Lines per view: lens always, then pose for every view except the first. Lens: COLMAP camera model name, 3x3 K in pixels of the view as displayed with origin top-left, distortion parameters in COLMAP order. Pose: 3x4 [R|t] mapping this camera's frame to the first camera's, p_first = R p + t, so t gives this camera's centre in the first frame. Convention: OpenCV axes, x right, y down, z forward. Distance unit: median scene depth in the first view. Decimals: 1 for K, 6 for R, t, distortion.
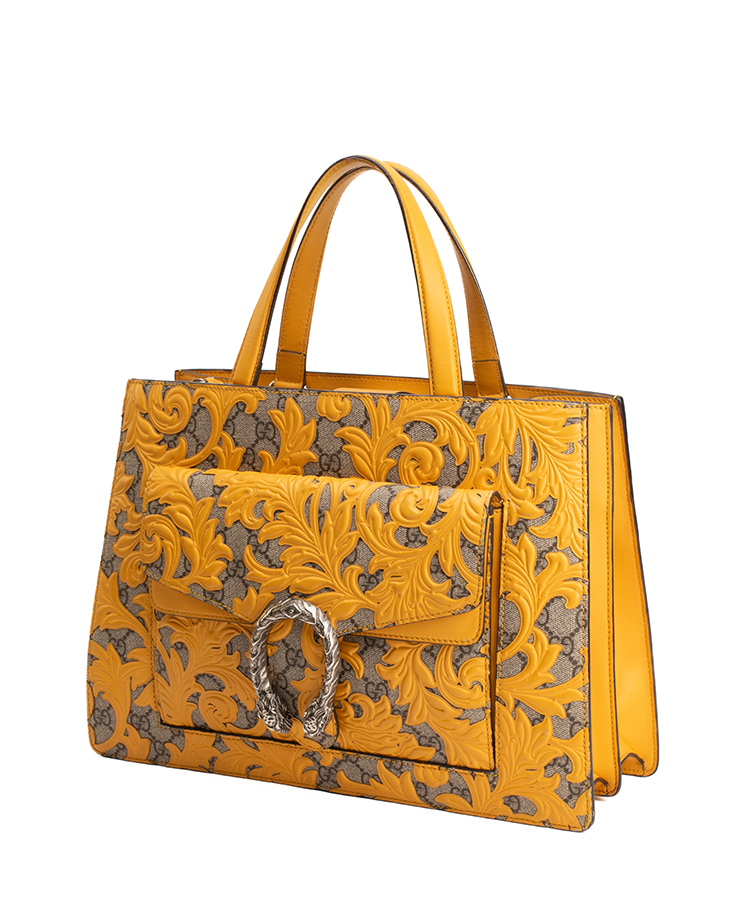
lens RADIAL K [[1940.5, 0, 407.1], [0, 1940.5, 453.3], [0, 0, 1]] dist [-0.050544, -0.059641]
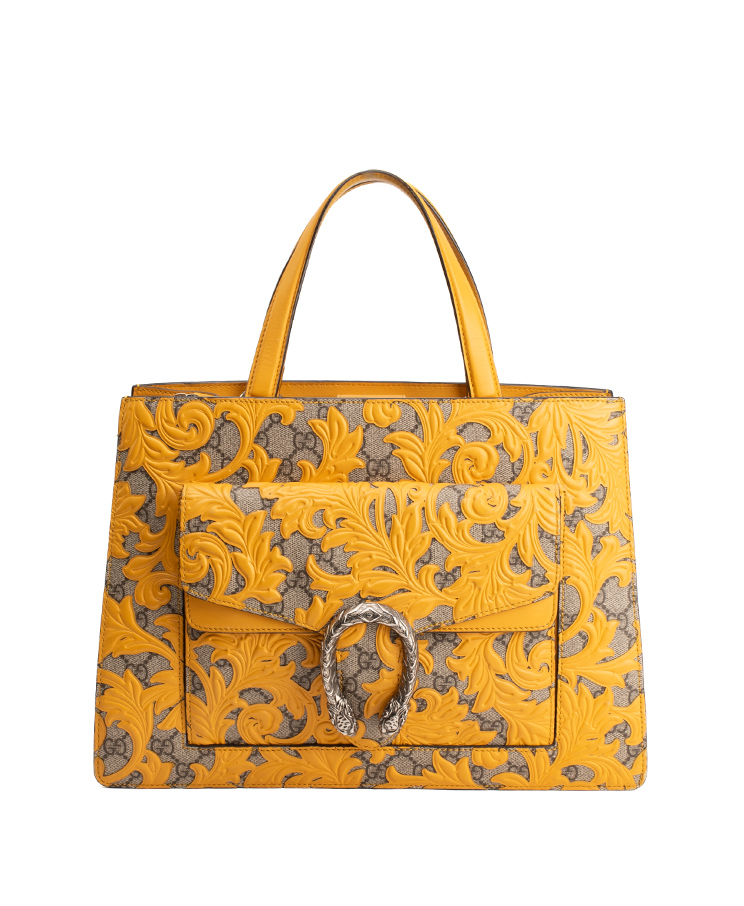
lens RADIAL K [[1940.5, 0, 407.1], [0, 1940.5, 453.3], [0, 0, 1]] dist [-0.050544, -0.059641]
pose [[0.896529, -0.061195, 0.438739, -0.472972], [0.058360, 0.998096, 0.019960, -0.022424], [-0.439125, 0.007710, 0.898393, 0.070252]]
